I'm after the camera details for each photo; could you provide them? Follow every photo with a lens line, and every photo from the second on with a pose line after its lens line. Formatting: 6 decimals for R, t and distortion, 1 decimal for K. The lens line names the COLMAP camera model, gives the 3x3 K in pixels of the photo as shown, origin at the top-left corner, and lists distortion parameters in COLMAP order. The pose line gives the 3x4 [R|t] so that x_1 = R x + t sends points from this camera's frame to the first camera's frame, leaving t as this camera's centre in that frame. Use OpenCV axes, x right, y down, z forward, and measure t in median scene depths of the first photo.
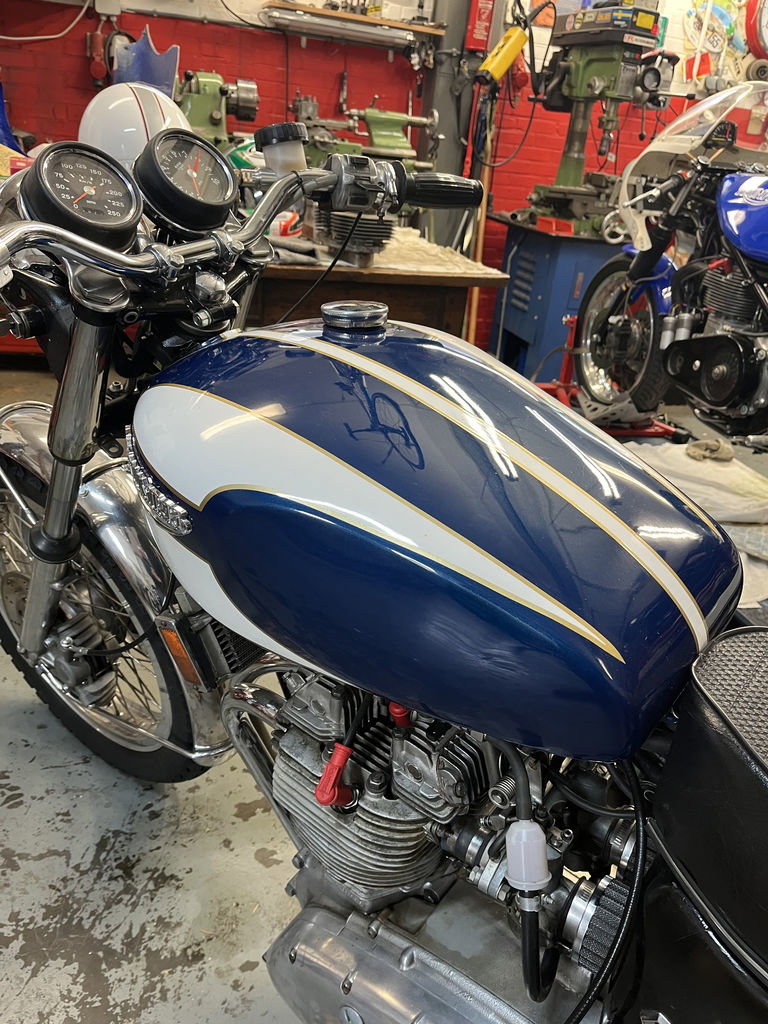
lens RADIAL K [[767.9, 0, 384.0], [0, 767.9, 512.0], [0, 0, 1]] dist [0.122975, -0.175348]
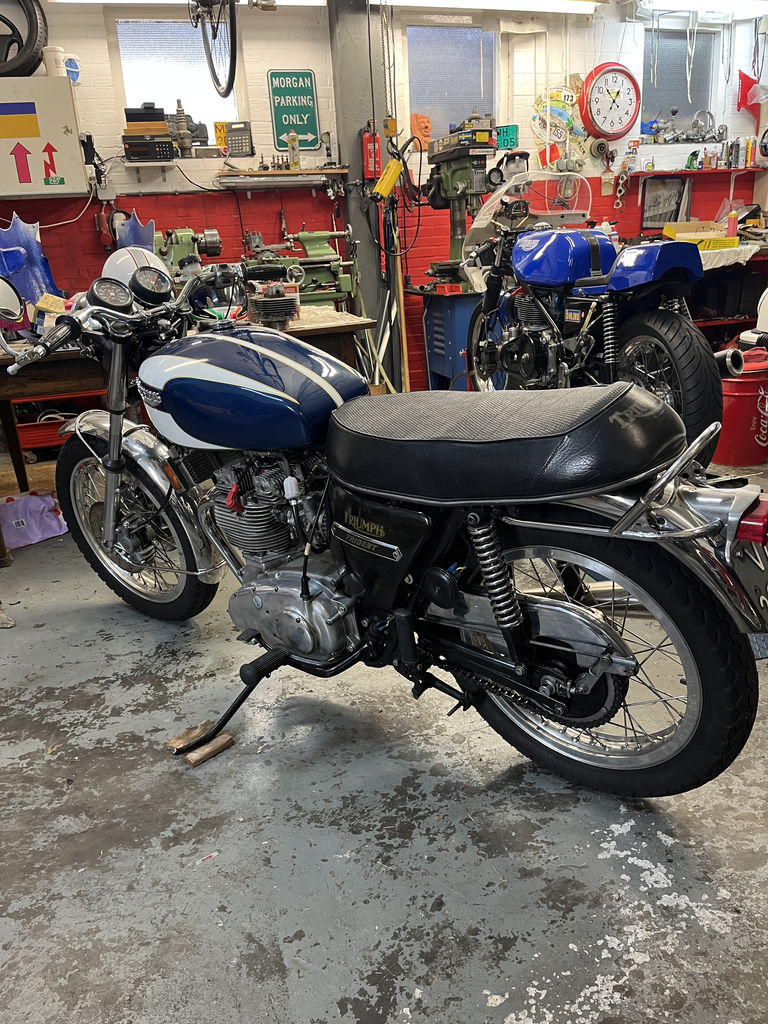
lens RADIAL K [[783.5, 0, 384.0], [0, 783.5, 512.0], [0, 0, 1]] dist [0.048594, -0.039014]
pose [[0.986123, -0.159567, -0.045830, 0.114288], [0.152921, 0.980501, -0.123423, 0.167987], [0.064630, 0.114702, 0.991295, -0.321702]]
